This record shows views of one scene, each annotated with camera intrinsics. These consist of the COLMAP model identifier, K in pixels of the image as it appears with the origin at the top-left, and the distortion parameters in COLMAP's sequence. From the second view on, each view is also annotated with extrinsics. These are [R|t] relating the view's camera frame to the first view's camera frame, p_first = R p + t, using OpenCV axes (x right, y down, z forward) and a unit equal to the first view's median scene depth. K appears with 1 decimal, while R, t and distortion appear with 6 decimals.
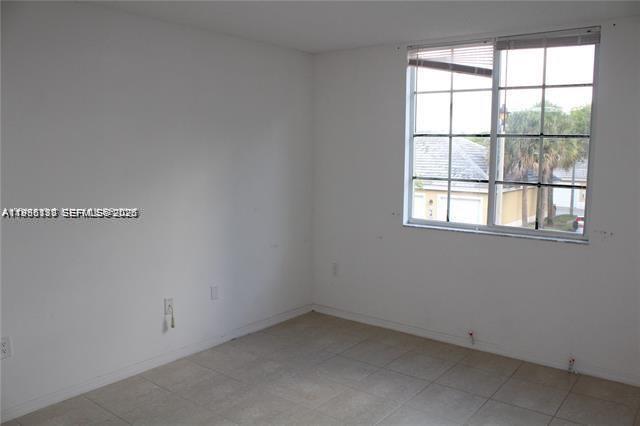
lens RADIAL K [[531.3, 0, 330.2], [0, 531.3, 213.2], [0, 0, 1]] dist [-0.170597, 0.155143]
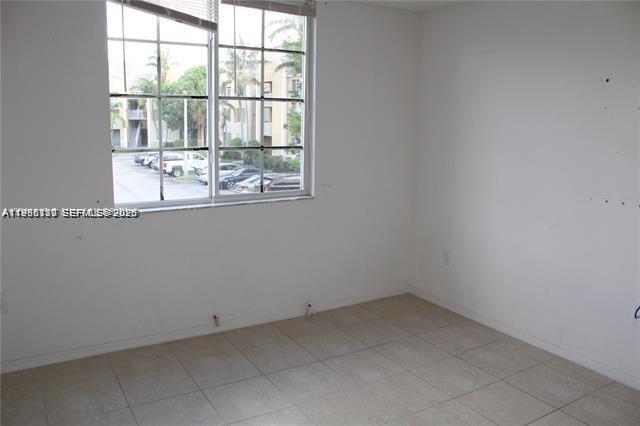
lens RADIAL K [[531.3, 0, 330.2], [0, 531.3, 213.2], [0, 0, 1]] dist [-0.170597, 0.155143]
pose [[0.350595, -0.171578, 0.920676, -0.497675], [0.098277, 0.984387, 0.146027, -0.064944], [-0.931357, 0.039284, 0.361983, 0.501554]]
